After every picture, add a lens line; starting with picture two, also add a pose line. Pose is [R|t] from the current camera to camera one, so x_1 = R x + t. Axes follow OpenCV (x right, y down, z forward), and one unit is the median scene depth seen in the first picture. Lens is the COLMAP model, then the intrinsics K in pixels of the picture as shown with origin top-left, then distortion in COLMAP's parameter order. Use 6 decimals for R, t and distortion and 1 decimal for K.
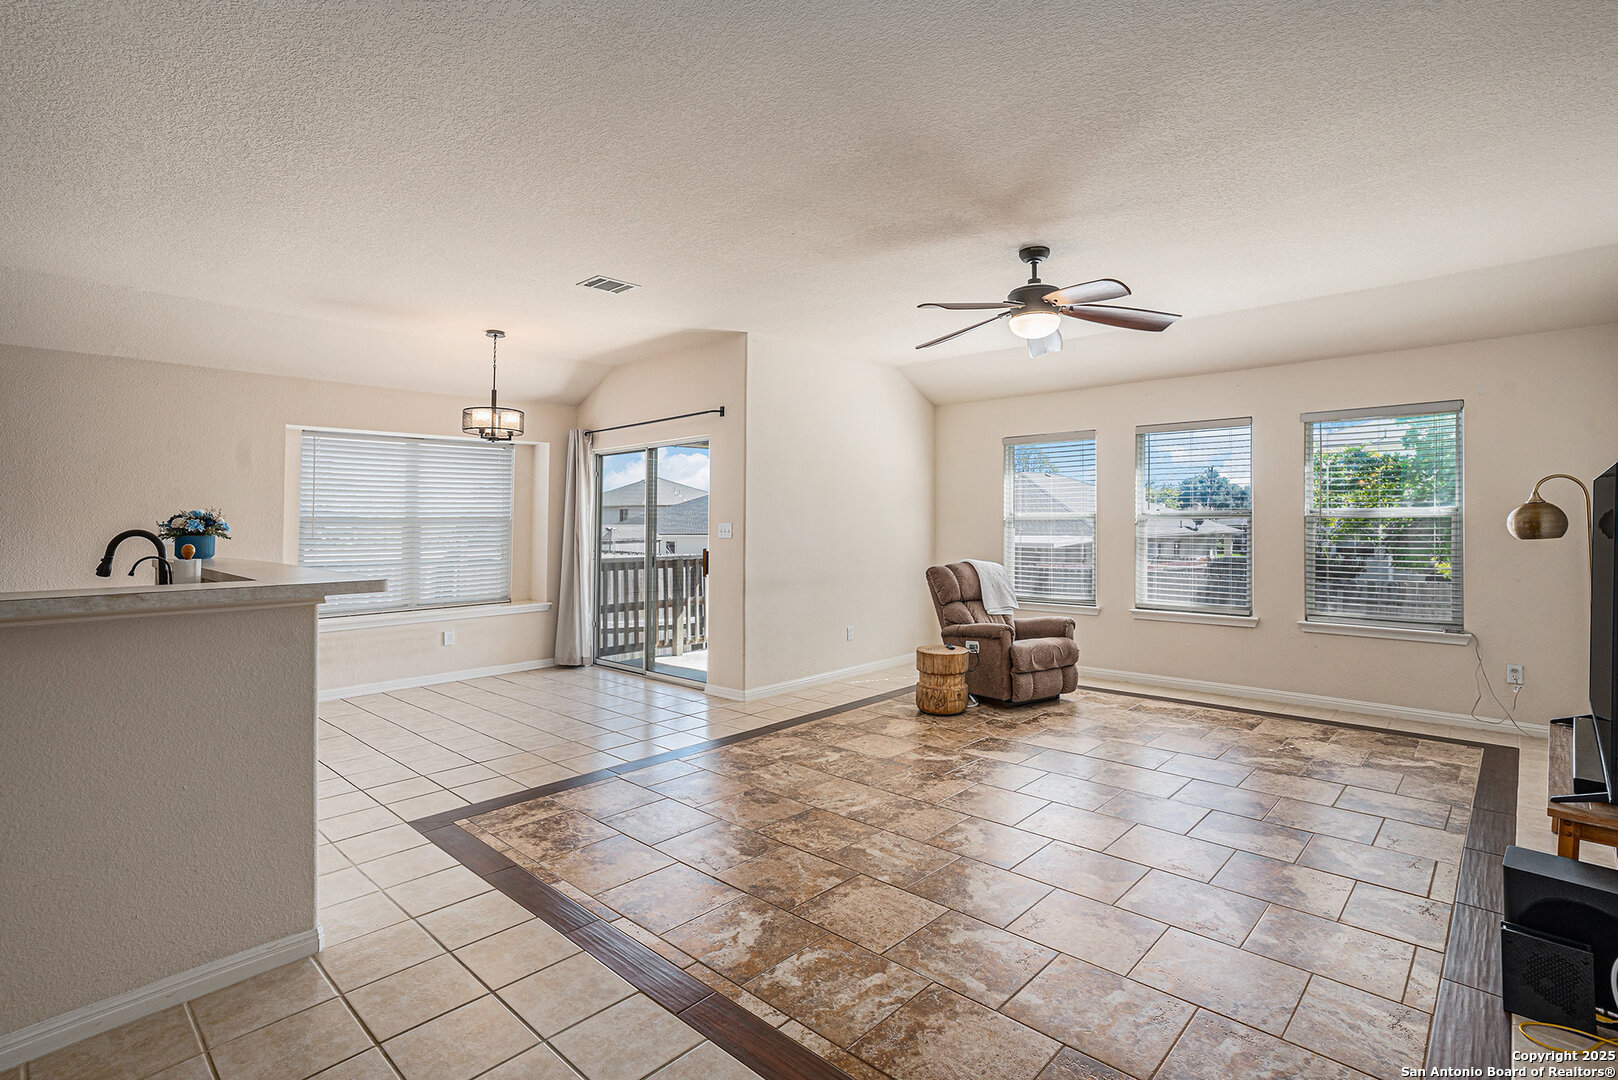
lens RADIAL K [[778.1, 0, 789.6], [0, 778.1, 527.1], [0, 0, 1]] dist [-0.062676, 0.050790]
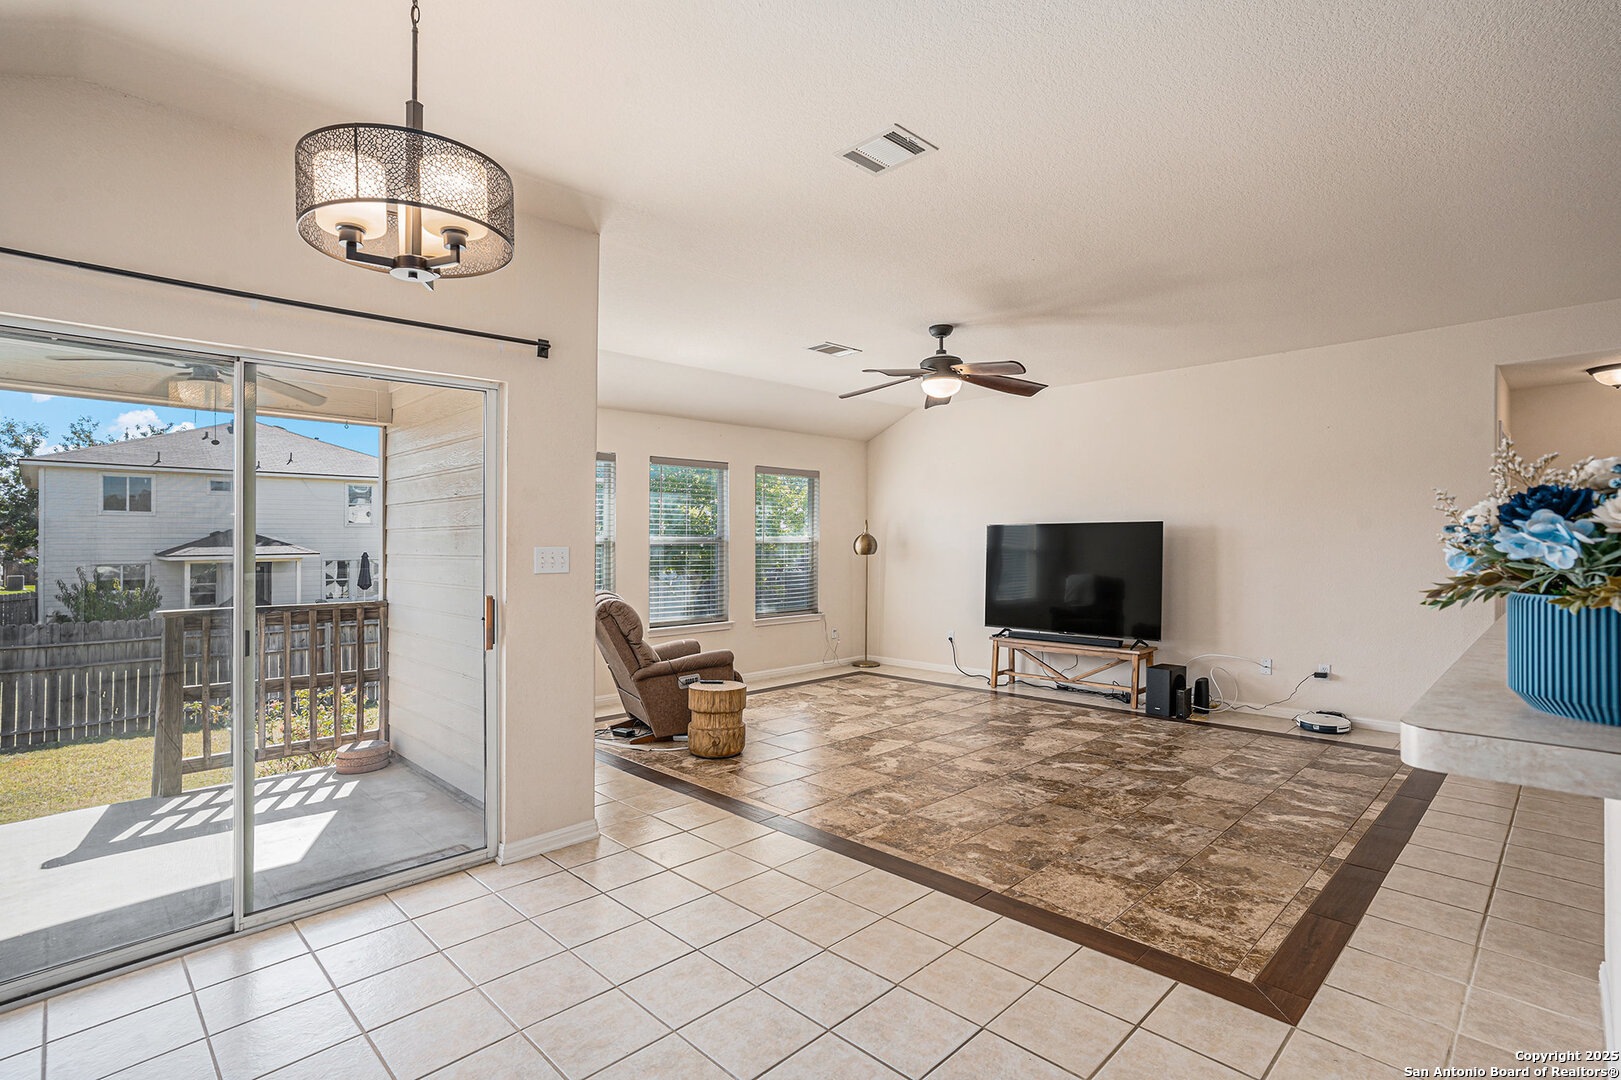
lens RADIAL K [[783.8, 0, 824.9], [0, 783.8, 547.5], [0, 0, 1]] dist [-0.059206, 0.052541]
pose [[0.017297, 0.000429, 0.999850, -1.047203], [0.015090, 0.999886, -0.000690, 0.002477], [-0.999737, 0.015100, 0.017288, 1.270983]]
